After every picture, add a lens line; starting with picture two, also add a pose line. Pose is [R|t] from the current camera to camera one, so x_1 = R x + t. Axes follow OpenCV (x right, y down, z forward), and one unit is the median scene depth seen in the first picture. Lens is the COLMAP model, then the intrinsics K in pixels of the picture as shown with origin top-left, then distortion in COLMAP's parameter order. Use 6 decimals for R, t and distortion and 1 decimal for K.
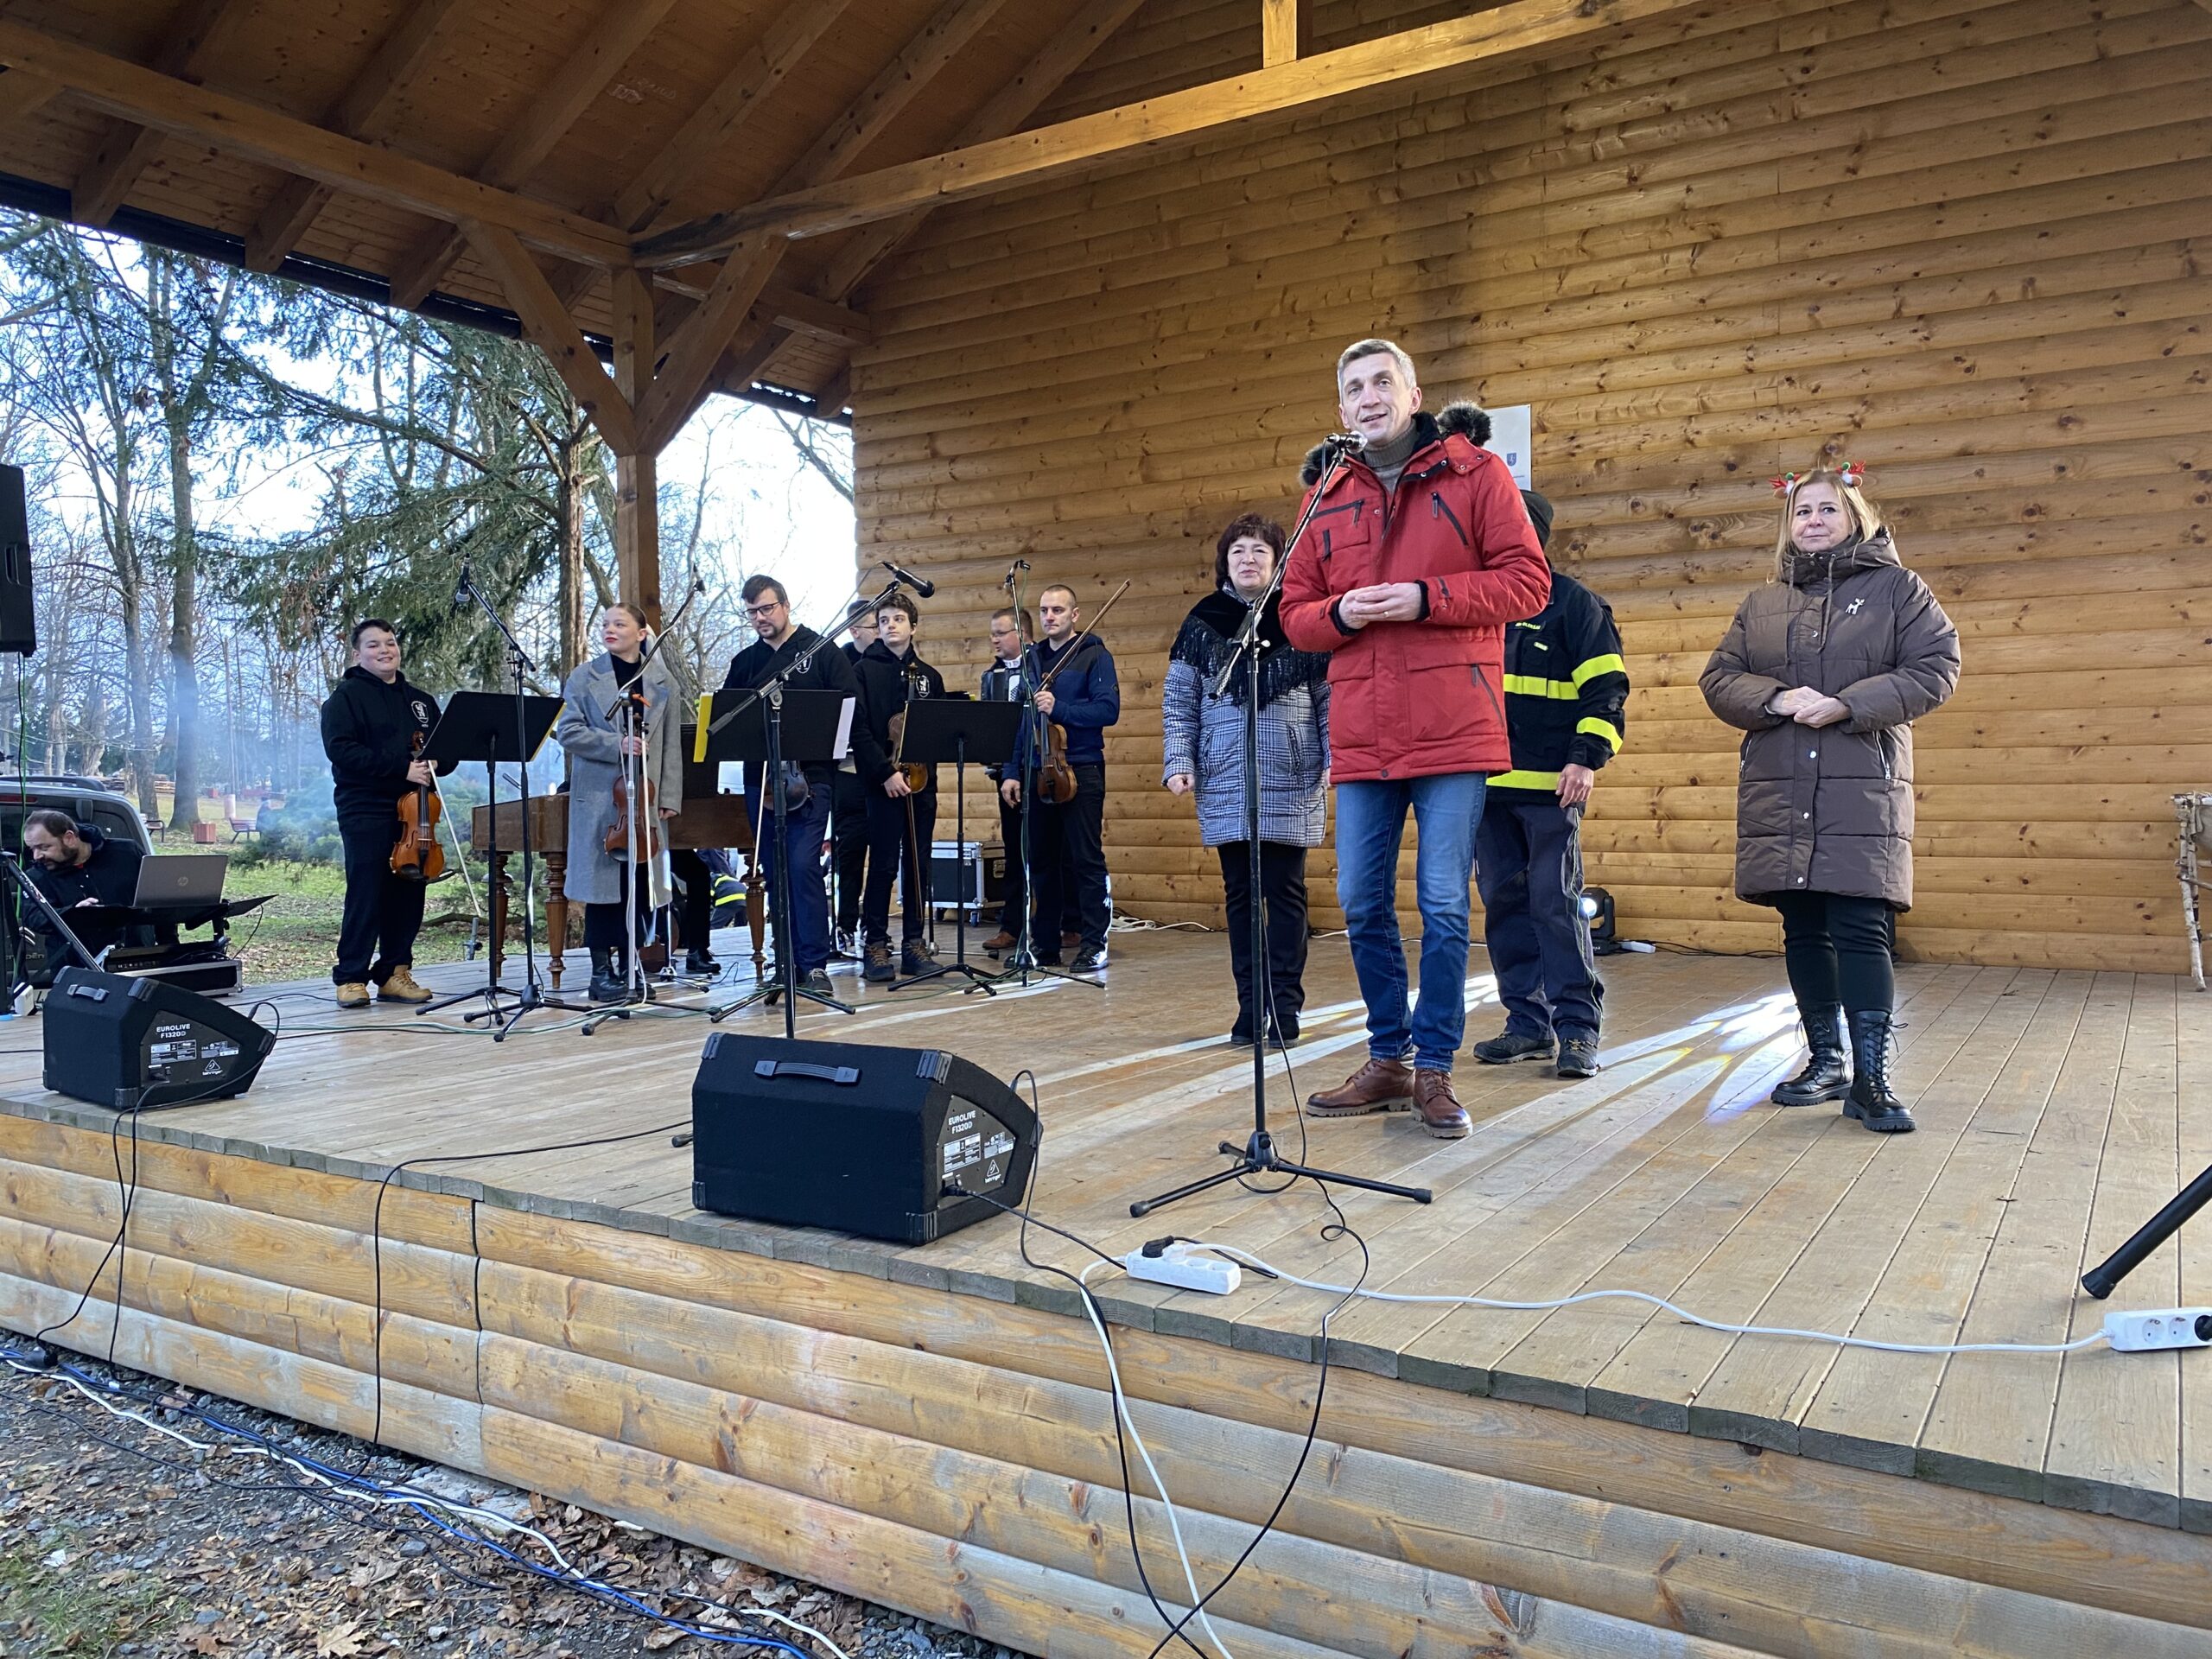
lens RADIAL K [[1674.3, 0, 1071.0], [0, 1674.3, 834.1], [0, 0, 1]] dist [0.015040, -0.011351]
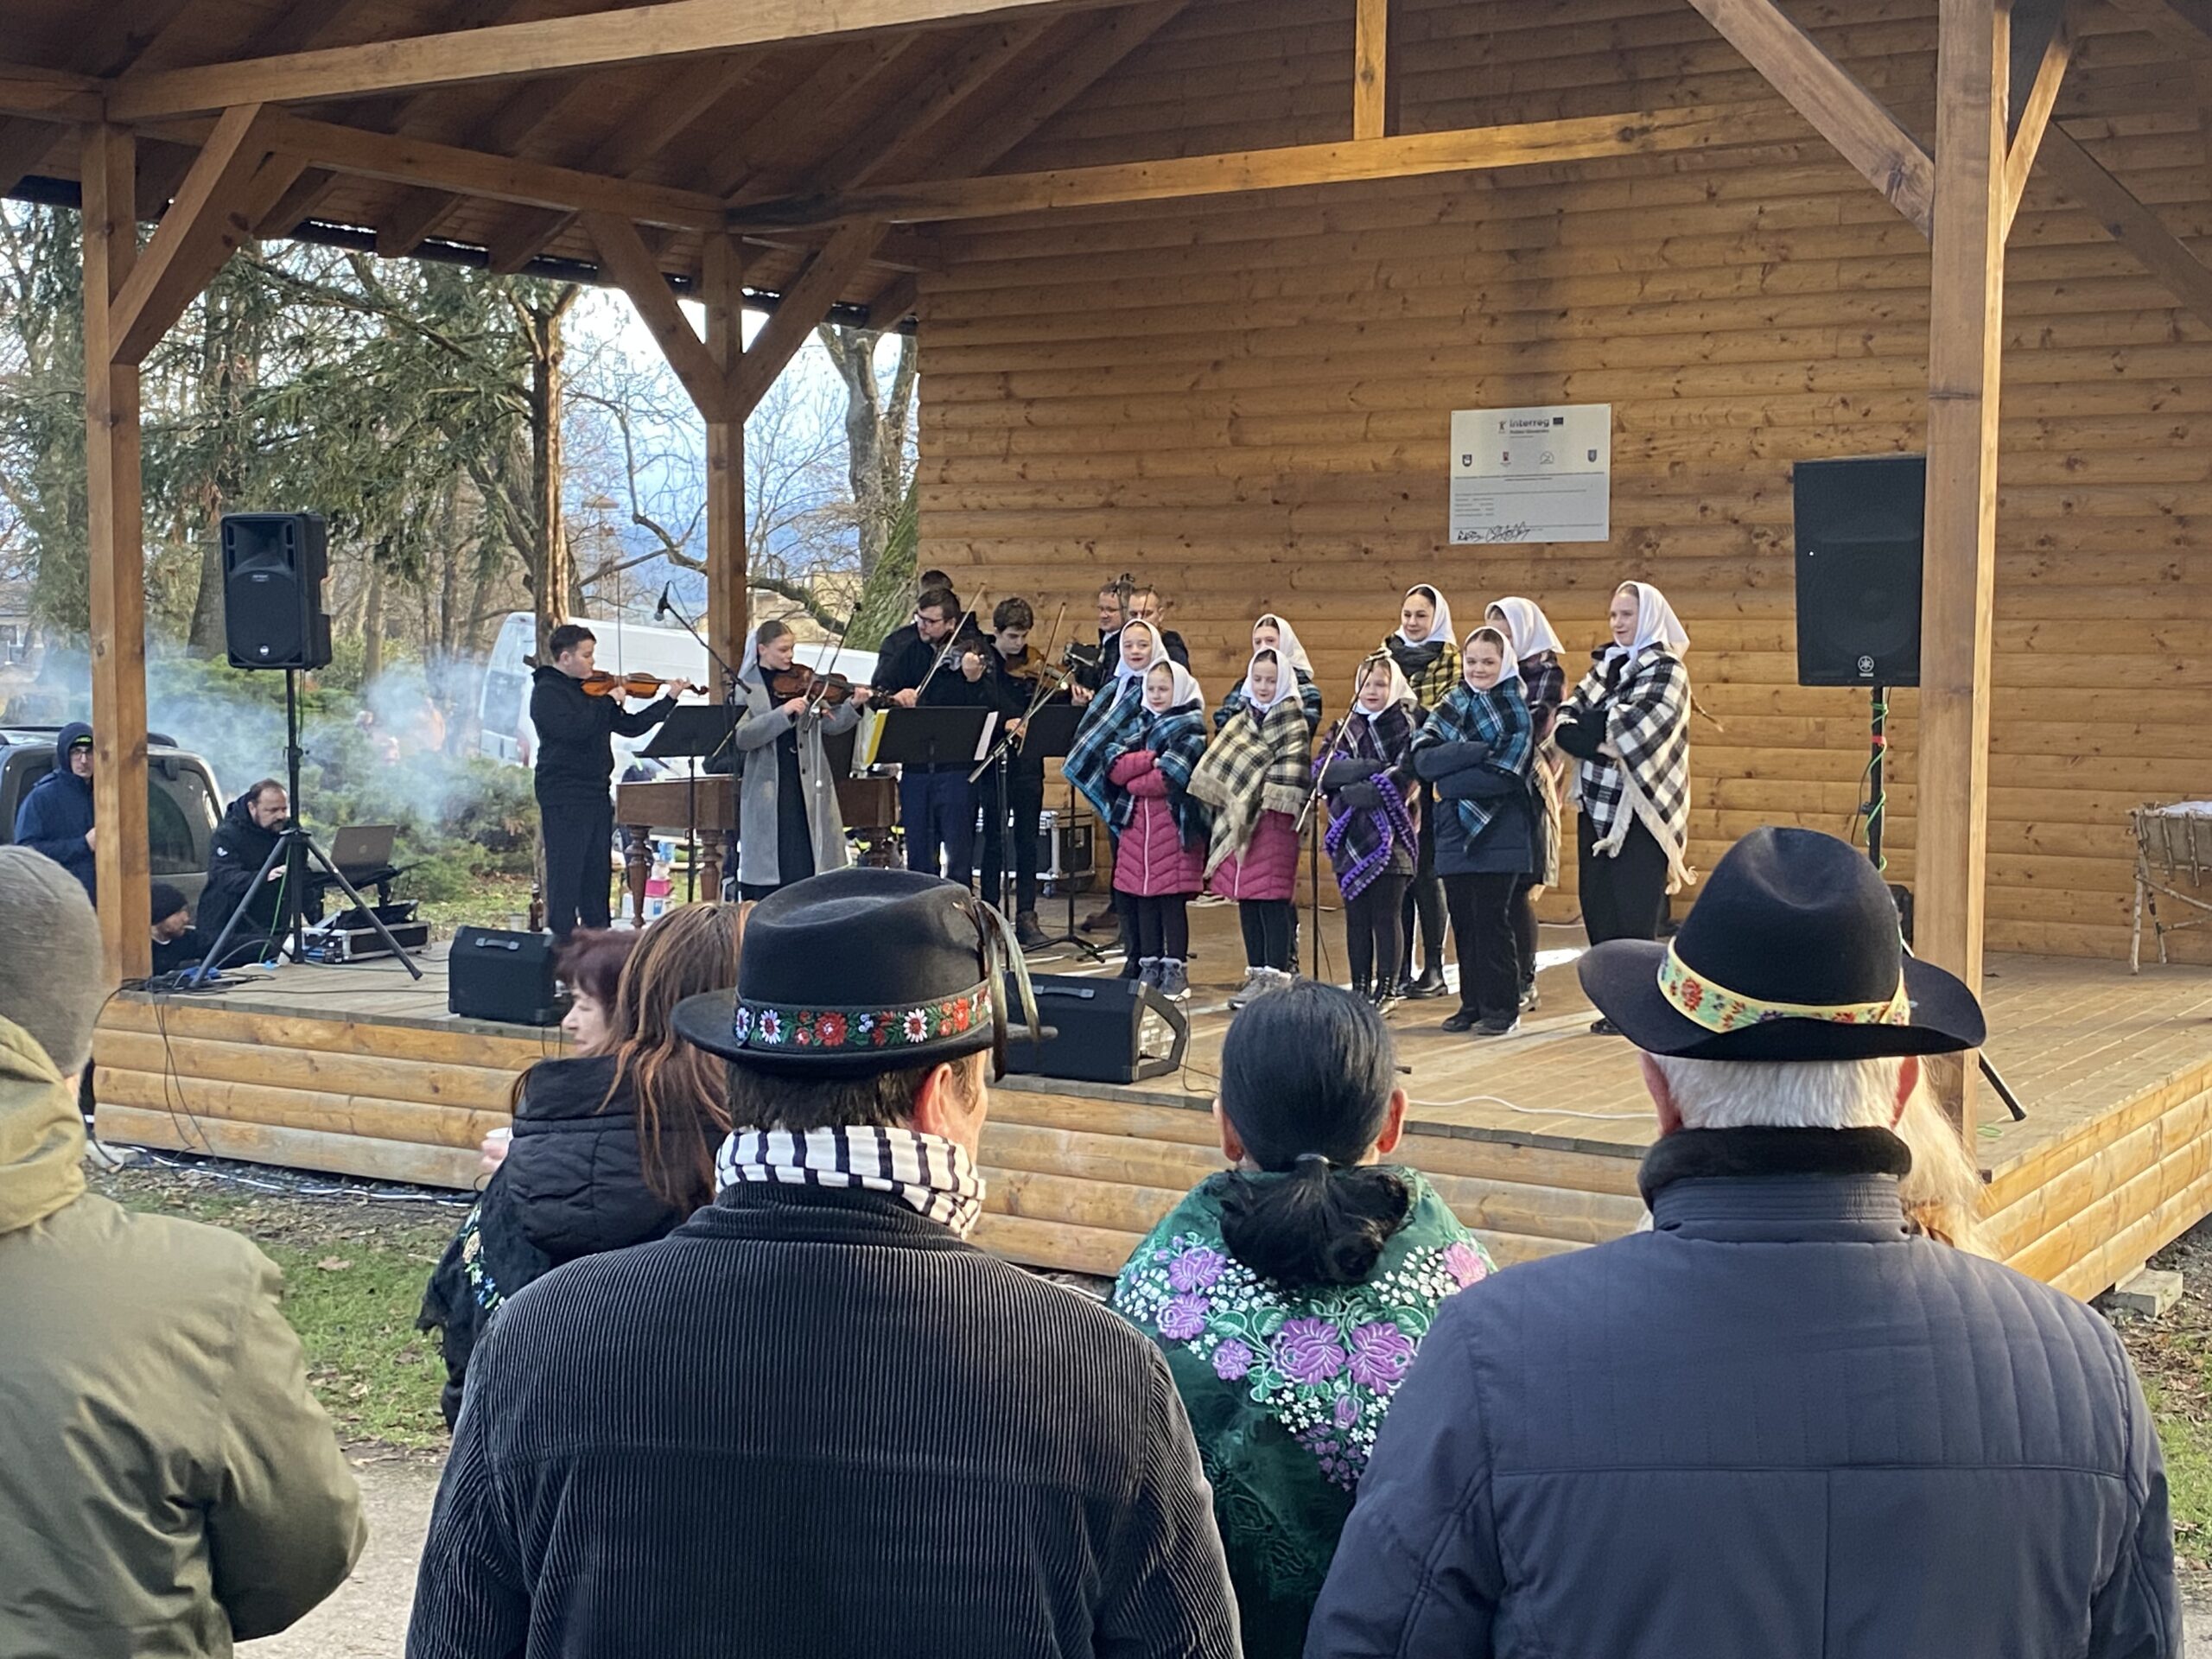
lens RADIAL K [[2939.6, 0, 1106.0], [0, 2939.6, 829.5], [0, 0, 1]] dist [0.123920, -0.004508]
pose [[0.999714, 0.015869, 0.017890, -0.069579], [-0.016553, 0.999110, 0.038794, -0.063131], [-0.017258, -0.039079, 0.999087, -0.874368]]
